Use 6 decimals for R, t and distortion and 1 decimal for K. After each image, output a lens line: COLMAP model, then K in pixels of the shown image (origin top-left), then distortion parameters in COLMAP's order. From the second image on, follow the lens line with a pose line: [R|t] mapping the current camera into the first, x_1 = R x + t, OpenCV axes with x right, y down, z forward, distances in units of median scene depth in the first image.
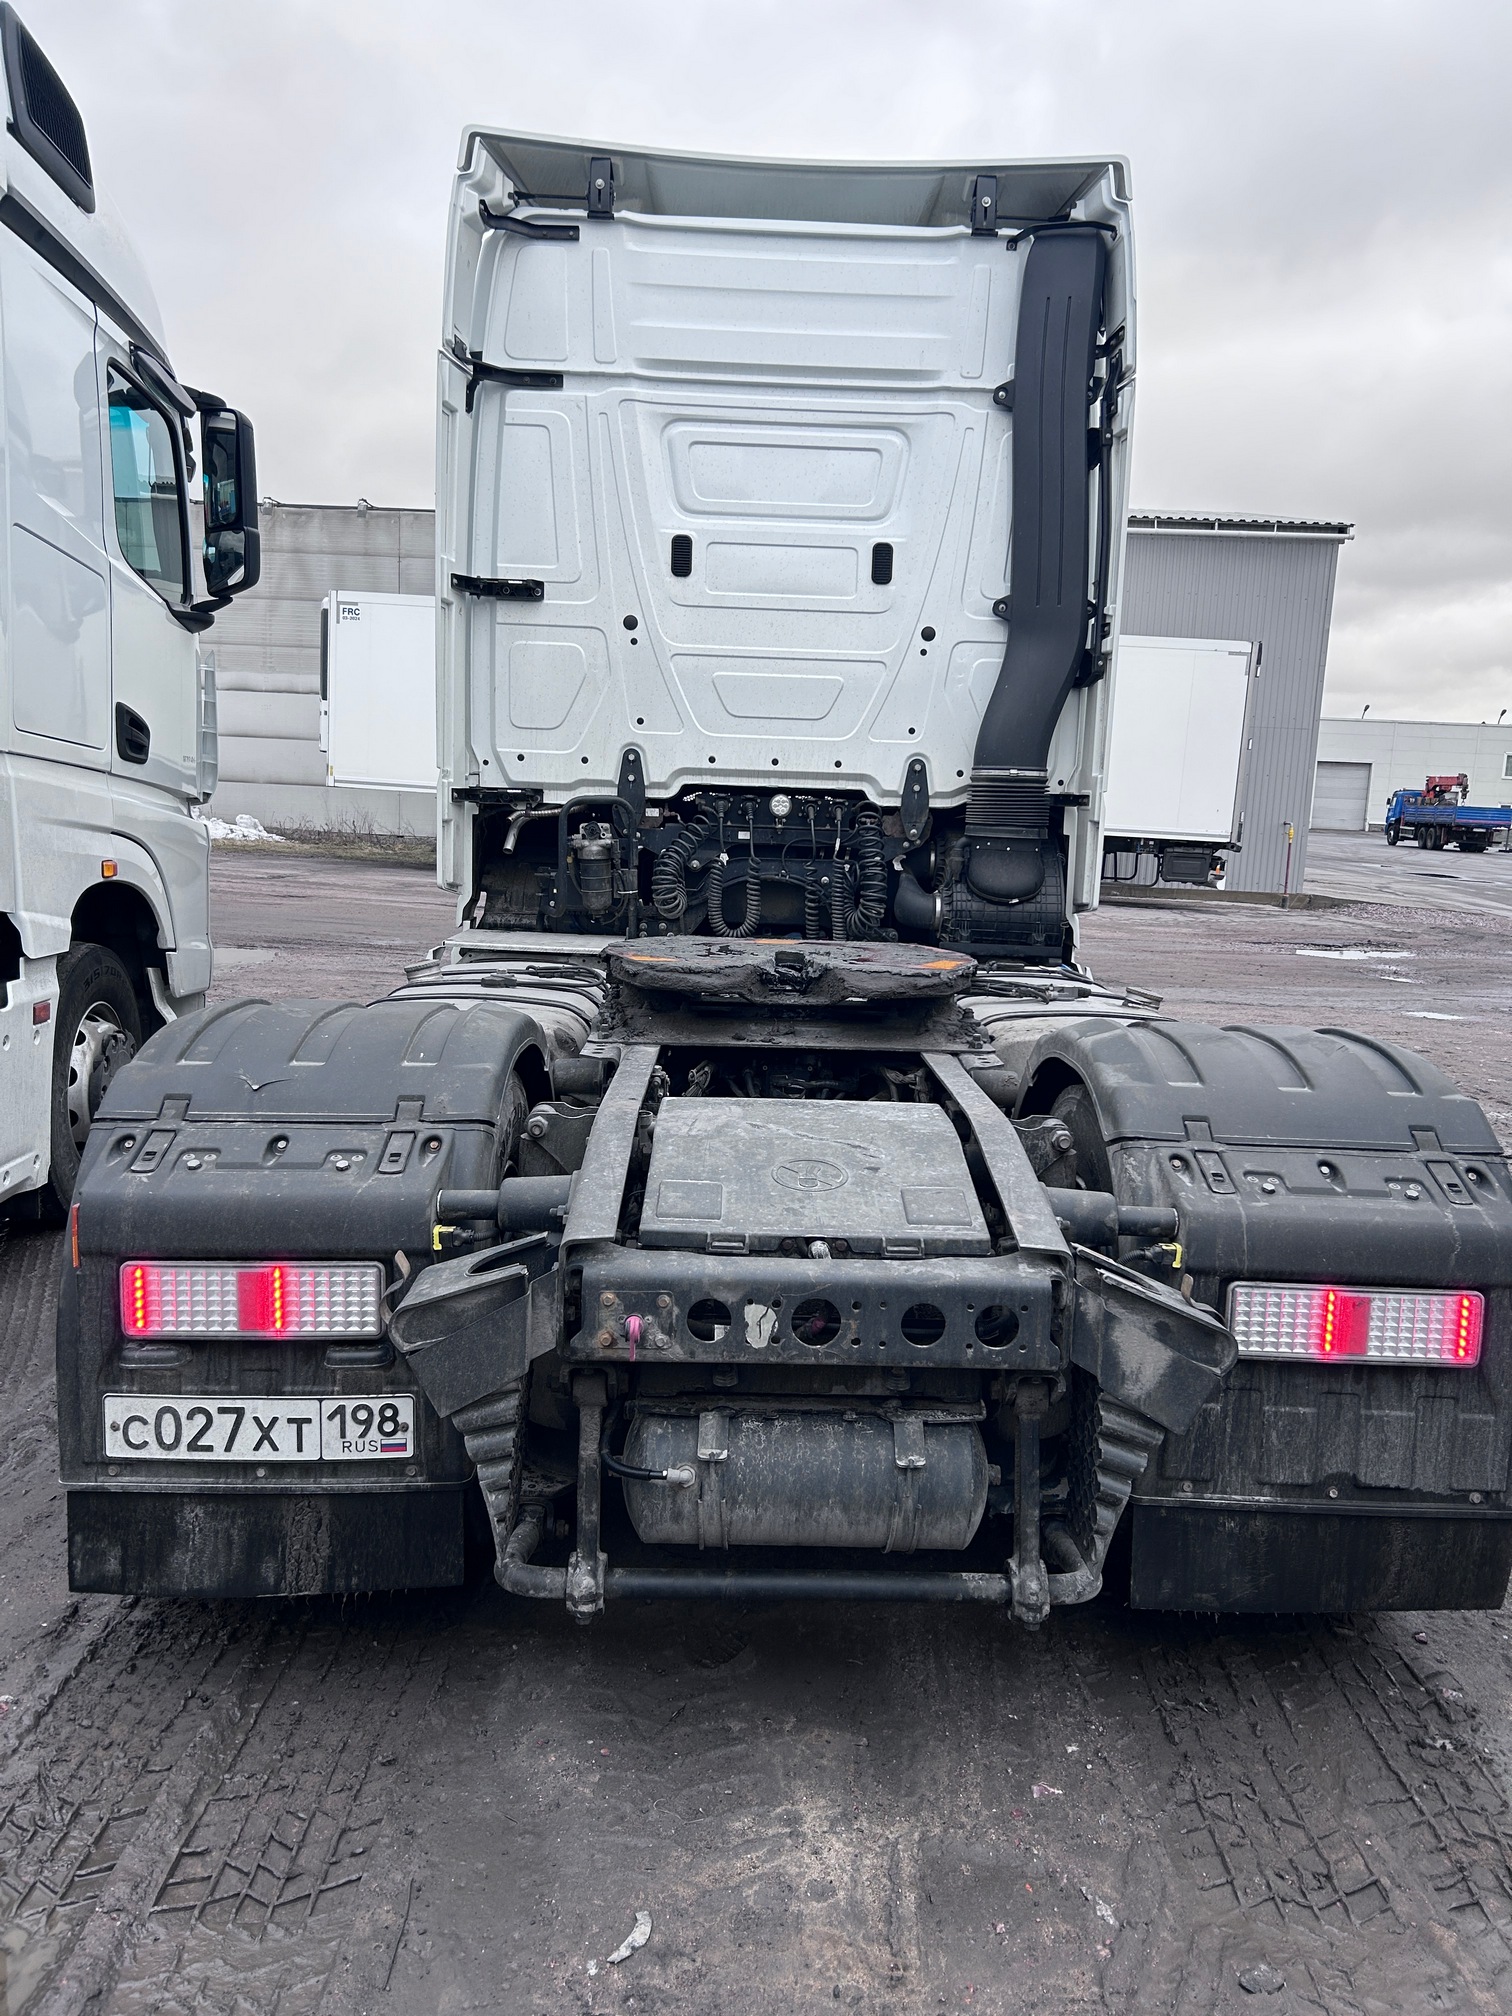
lens RADIAL K [[1500.4, 0, 753.3], [0, 1500.4, 1030.4], [0, 0, 1]] dist [0.105007, -0.151375]
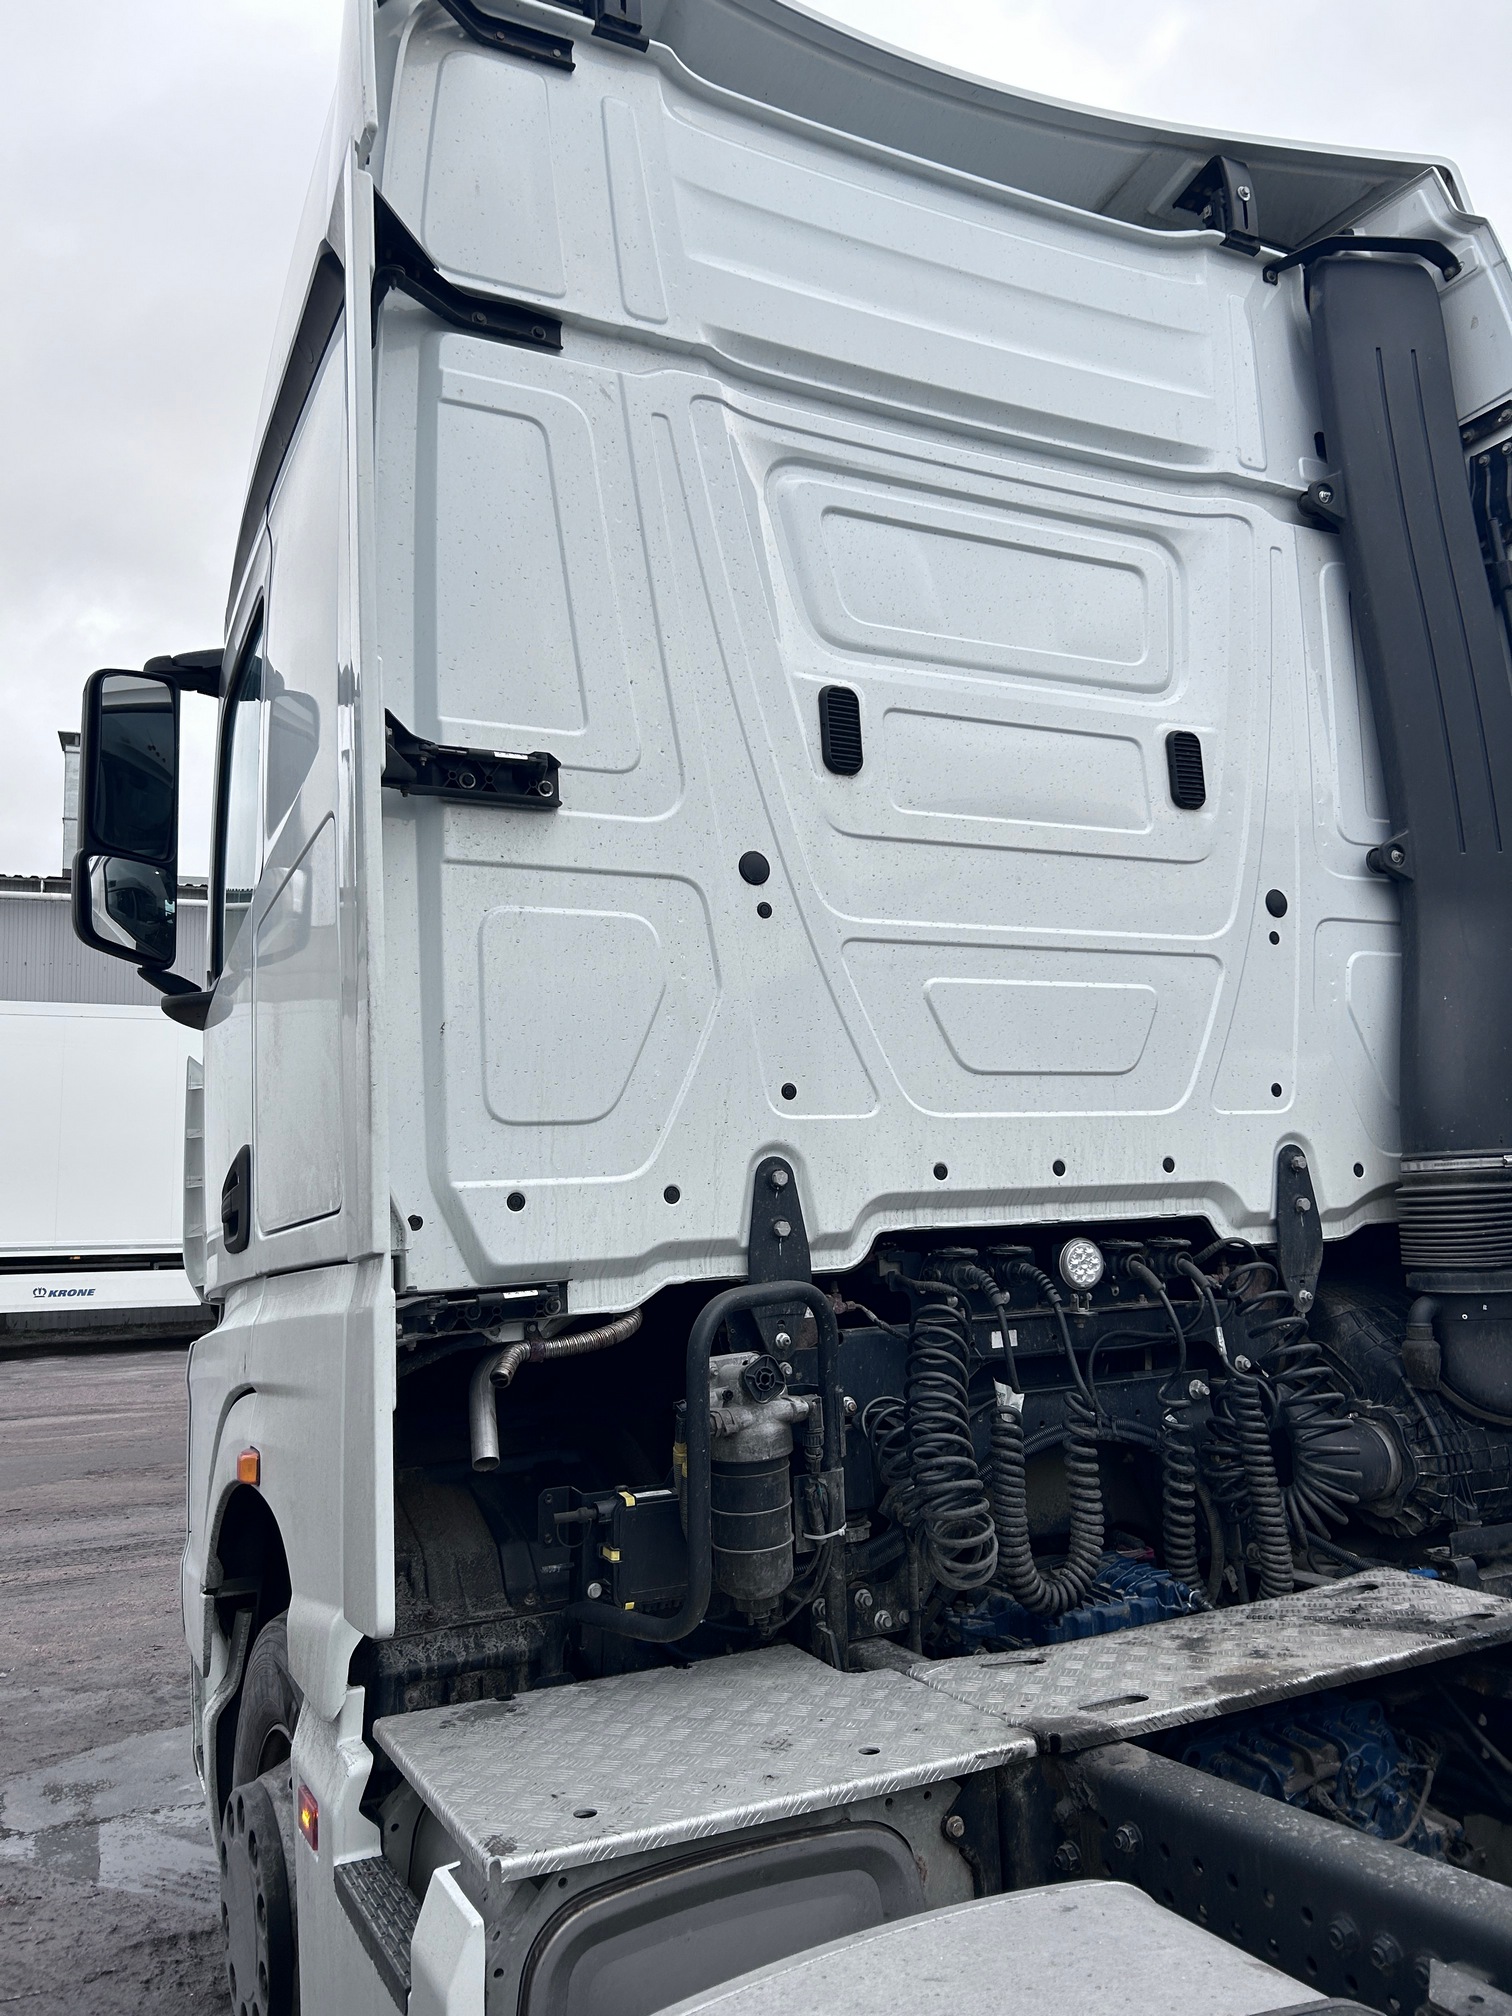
lens RADIAL K [[1514.4, 0, 755.7], [0, 1514.4, 1016.5], [0, 0, 1]] dist [0.074791, -0.098166]
pose [[0.883864, -0.017073, 0.467433, -0.280226], [0.132612, 0.967476, -0.215418, -0.137573], [-0.448552, 0.252388, 0.857381, 0.645347]]
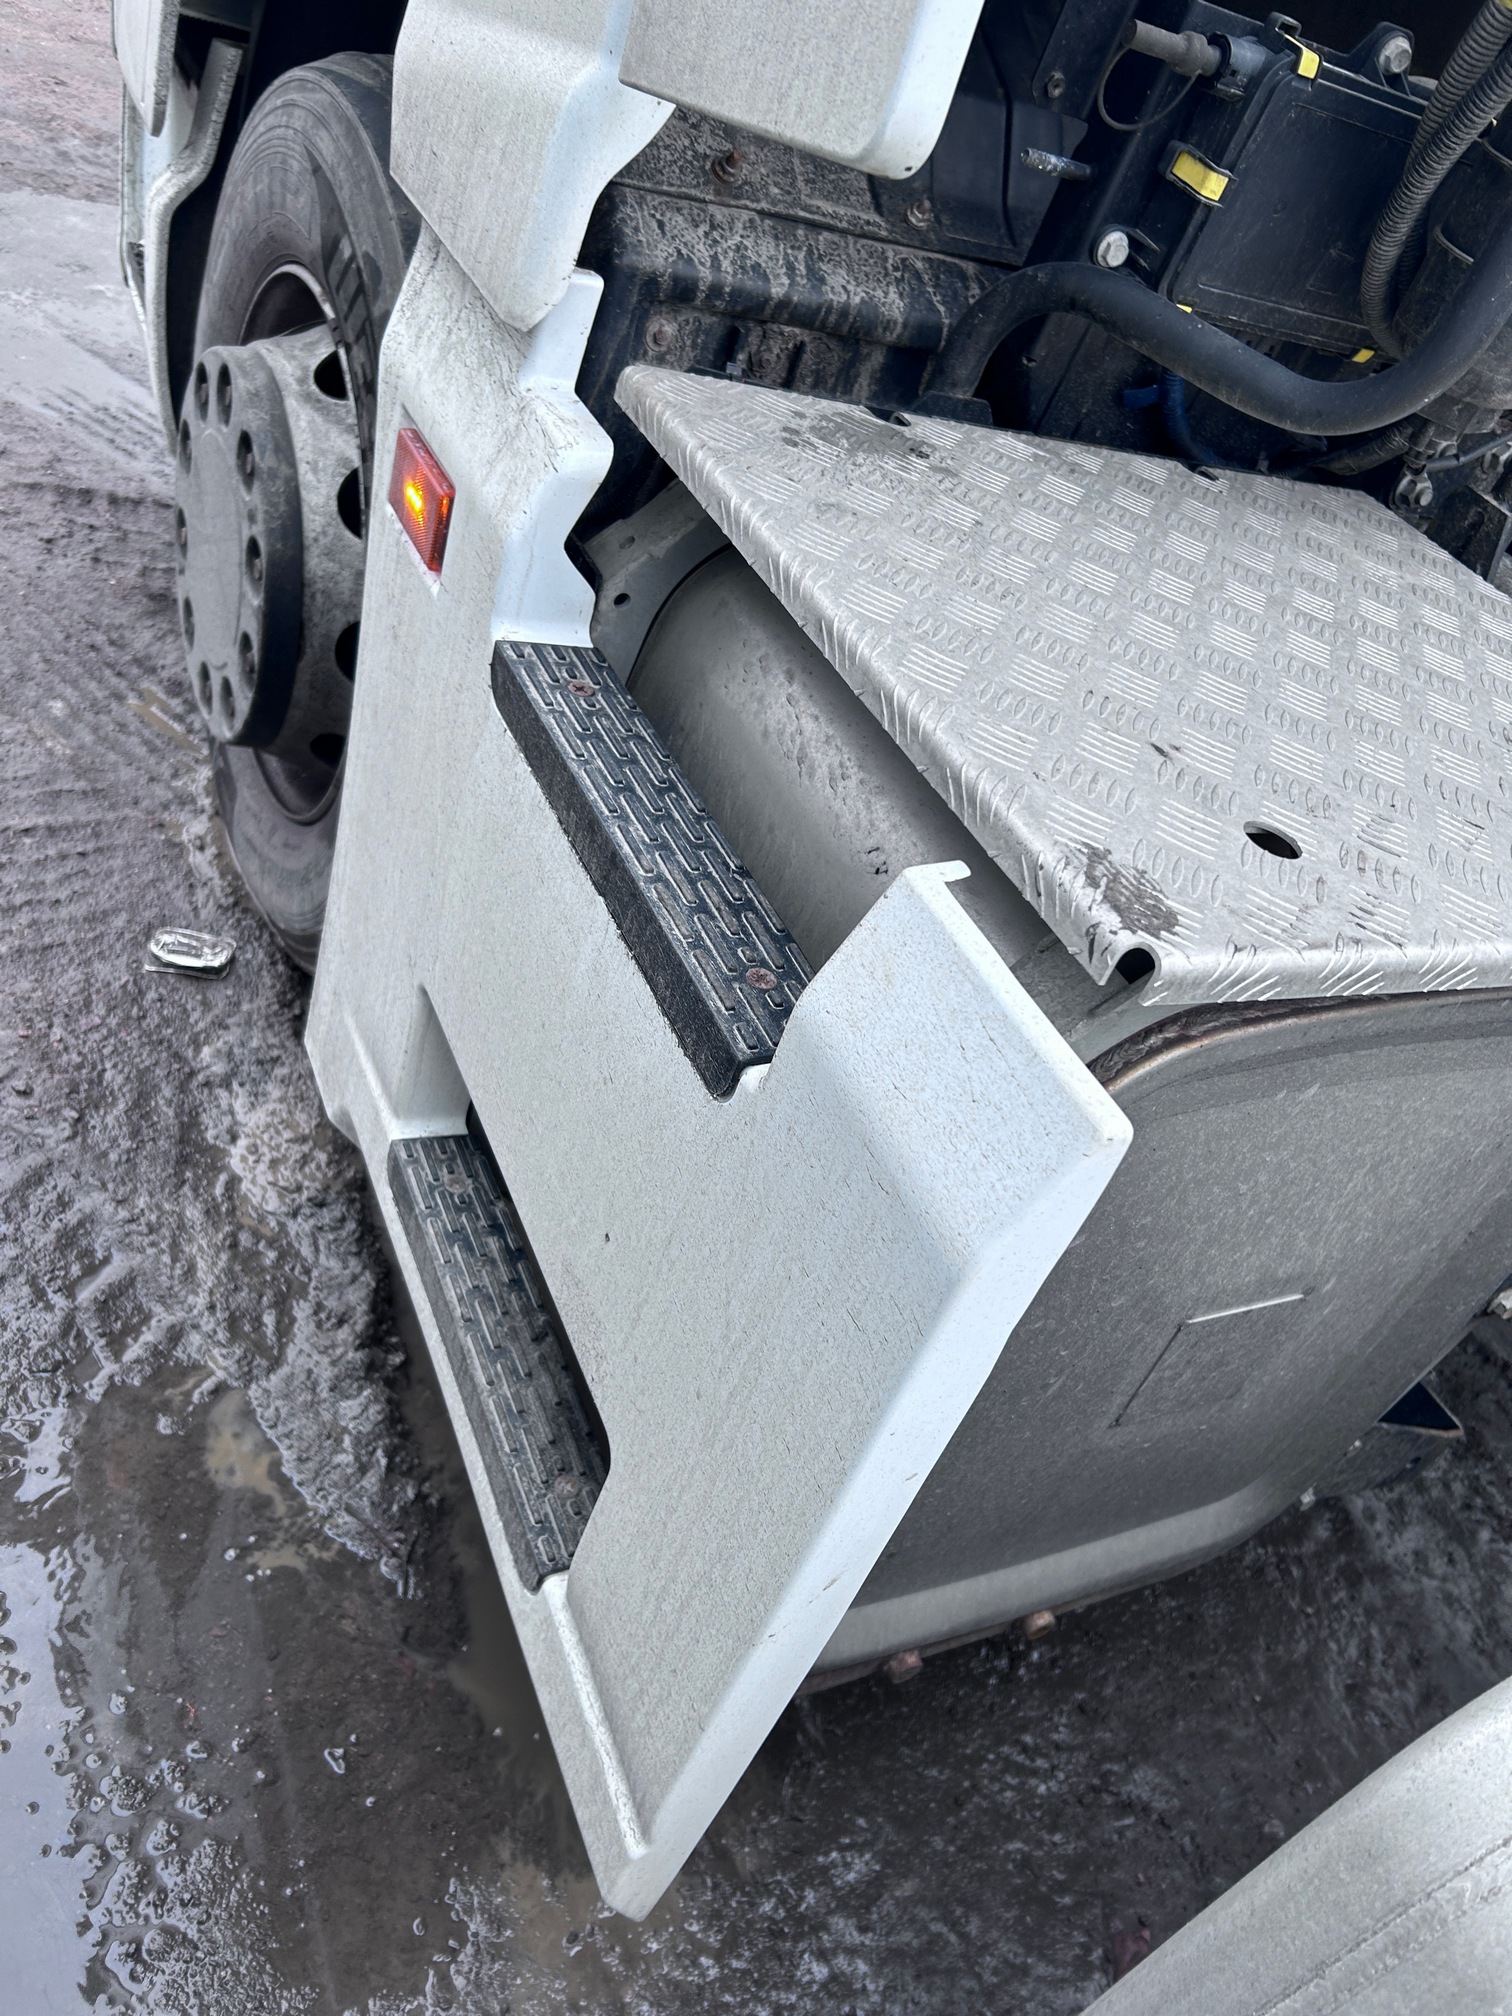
lens RADIAL K [[1514.4, 0, 755.7], [0, 1514.4, 1016.5], [0, 0, 1]] dist [0.074791, -0.098166]
pose [[0.874951, -0.096725, 0.474452, -0.262375], [-0.200697, 0.819273, 0.537134, -0.099832], [-0.440660, -0.565187, 0.697411, 0.880244]]
